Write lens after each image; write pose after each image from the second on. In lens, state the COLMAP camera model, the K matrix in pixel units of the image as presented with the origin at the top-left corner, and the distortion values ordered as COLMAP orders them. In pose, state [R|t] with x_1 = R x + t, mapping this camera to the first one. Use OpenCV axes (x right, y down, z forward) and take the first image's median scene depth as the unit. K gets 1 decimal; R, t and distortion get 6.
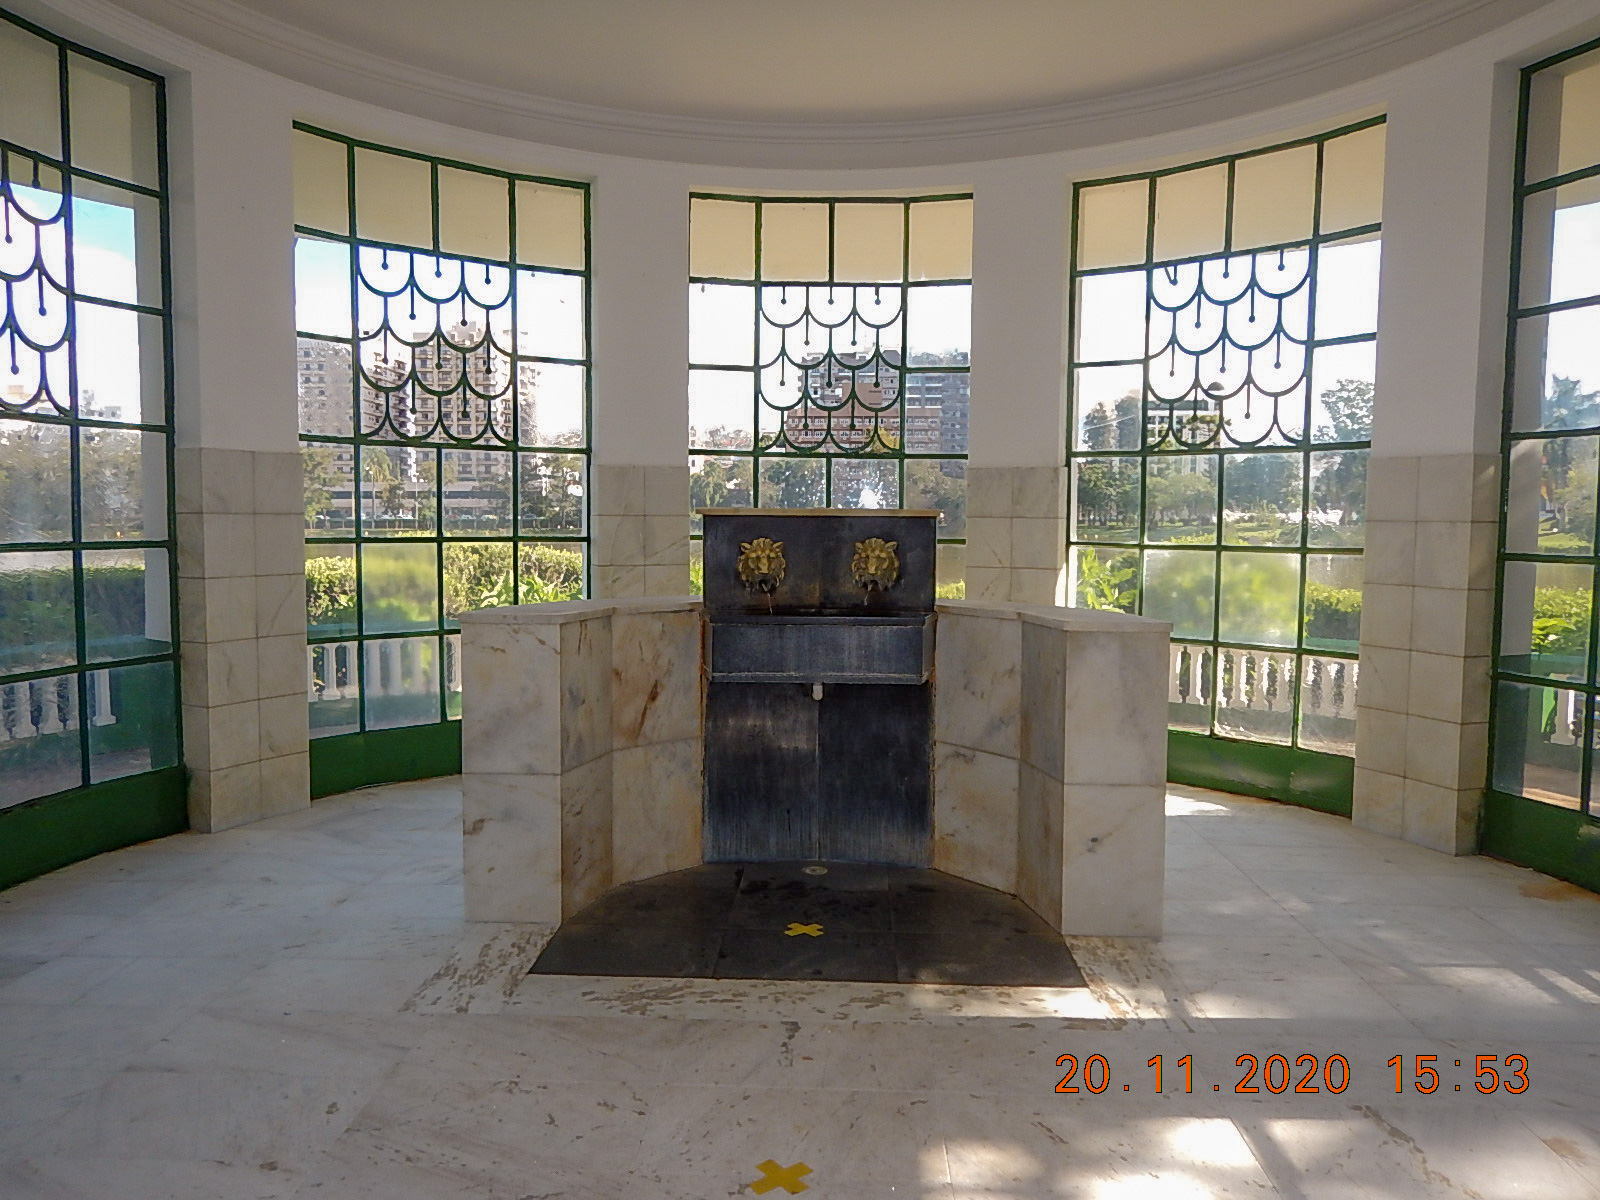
lens RADIAL K [[1118.4, 0, 803.5], [0, 1118.4, 593.3], [0, 0, 1]] dist [-0.002256, 0.000014]
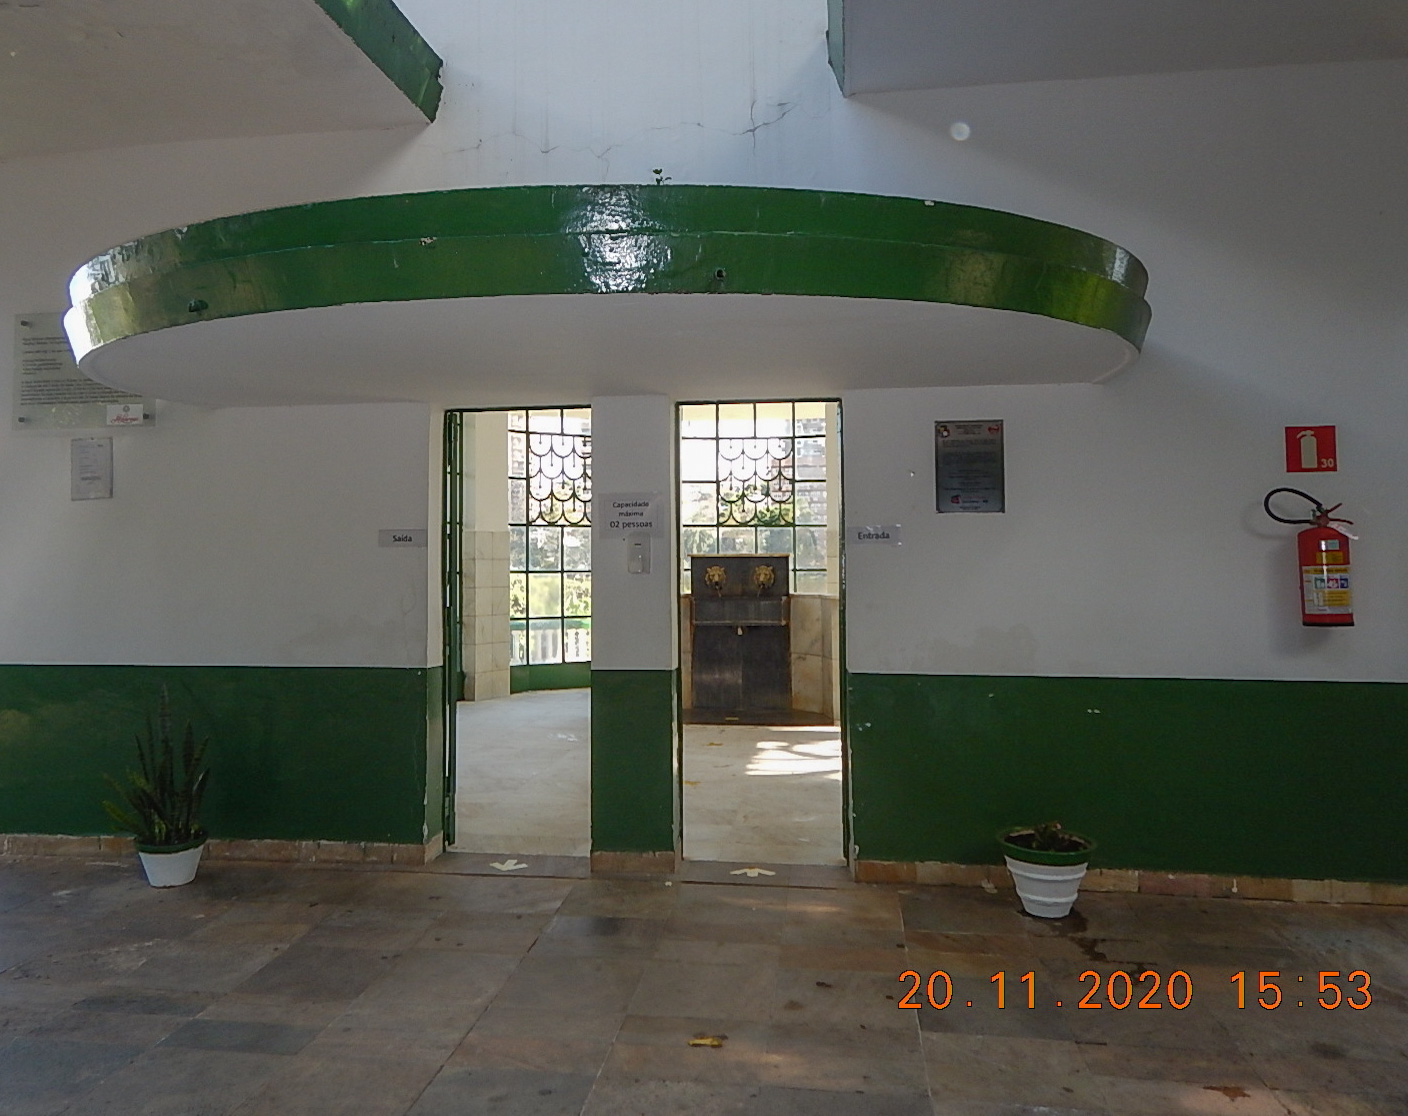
lens RADIAL K [[1081.7, 0, 703.5], [0, 1081.7, 557.6], [0, 0, 1]] dist [0.000177, 0.000000]
pose [[0.996923, -0.015018, -0.076938, 0.109782], [0.009277, 0.997183, -0.074434, 0.098589], [0.077839, 0.073492, 0.994254, -1.226711]]
